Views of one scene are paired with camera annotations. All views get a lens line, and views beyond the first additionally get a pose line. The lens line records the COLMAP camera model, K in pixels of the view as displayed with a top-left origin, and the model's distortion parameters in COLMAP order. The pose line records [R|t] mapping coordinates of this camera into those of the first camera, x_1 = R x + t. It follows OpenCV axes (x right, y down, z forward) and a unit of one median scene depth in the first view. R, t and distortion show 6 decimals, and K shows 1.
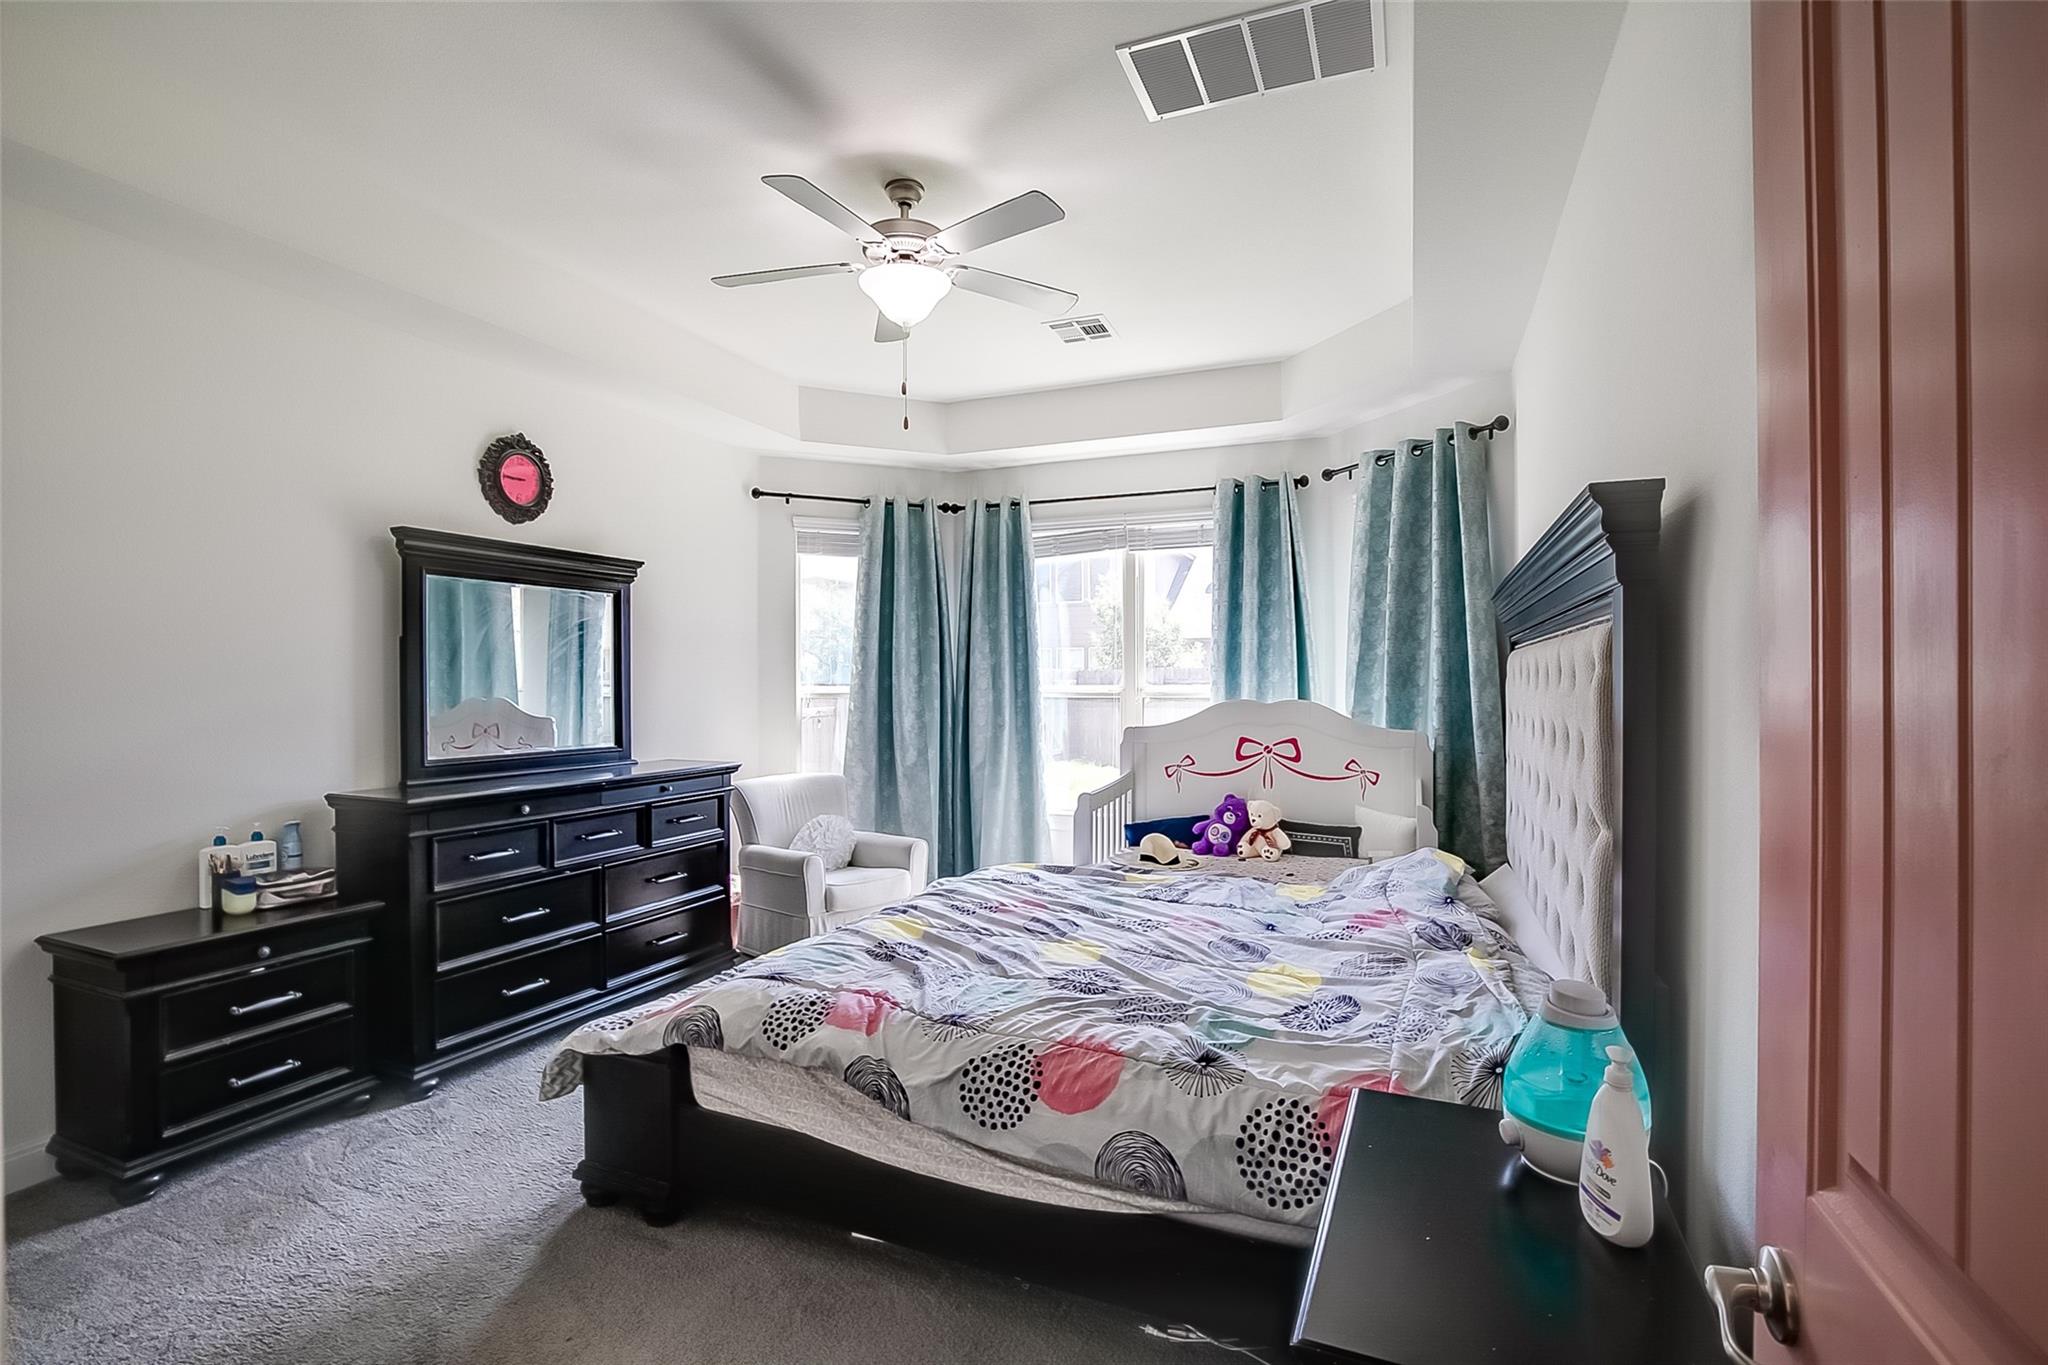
lens RADIAL K [[943.0, 0, 1026.4], [0, 943.0, 681.5], [0, 0, 1]] dist [-0.031669, 0.006222]
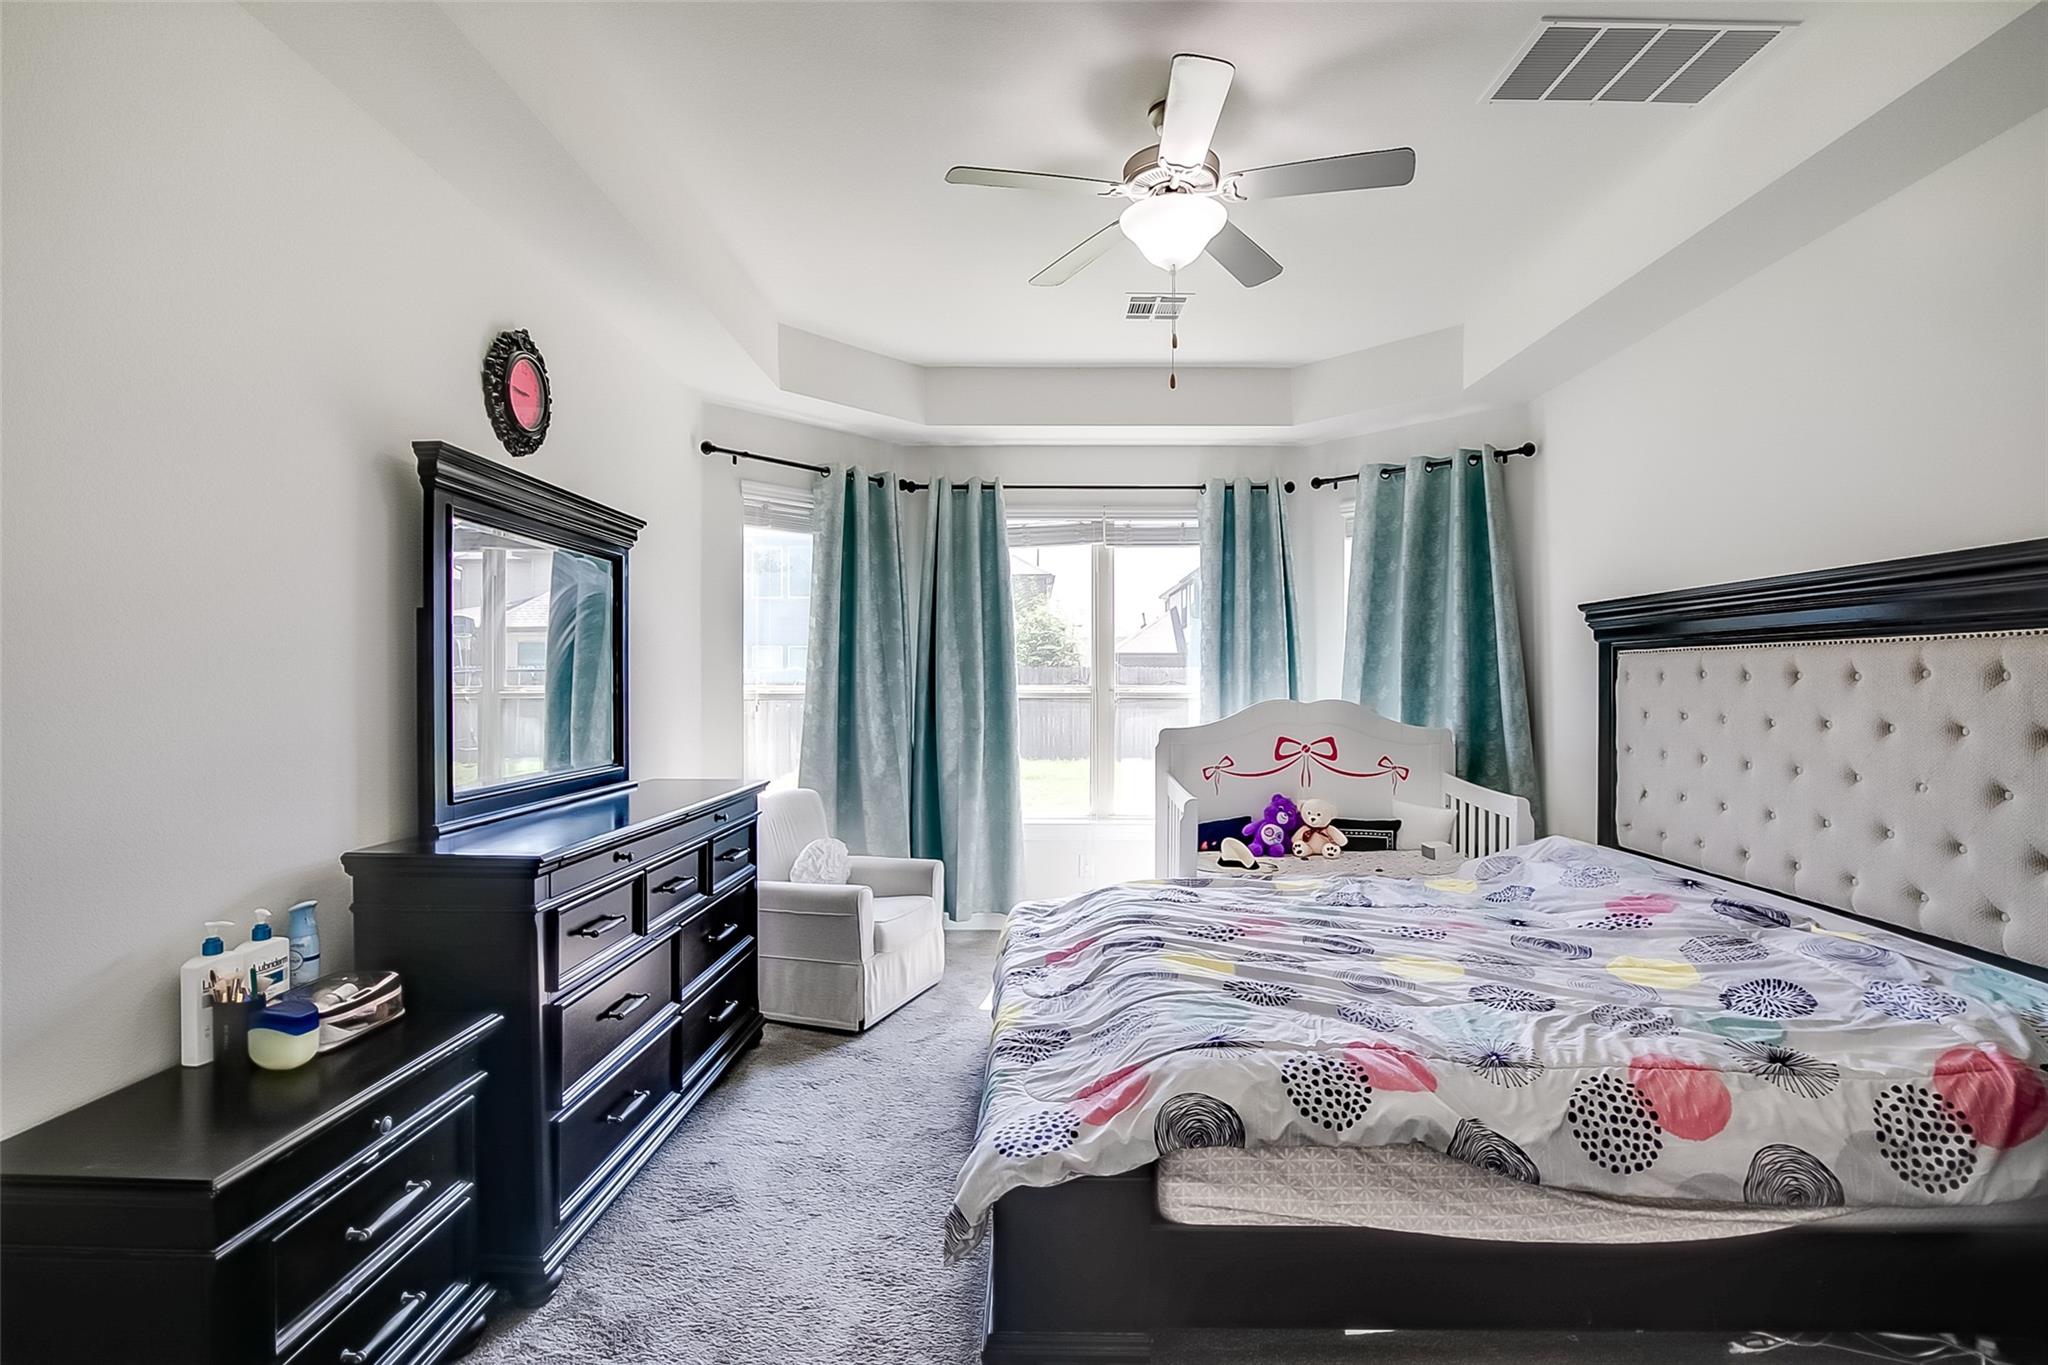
lens RADIAL K [[943.0, 0, 1024.8], [0, 943.0, 681.6], [0, 0, 1]] dist [-0.031669, 0.006222]
pose [[0.926018, 0.003856, 0.377459, -0.449656], [-0.003584, 0.999993, -0.001423, 0.002771], [-0.377462, -0.000035, 0.926025, 0.192623]]
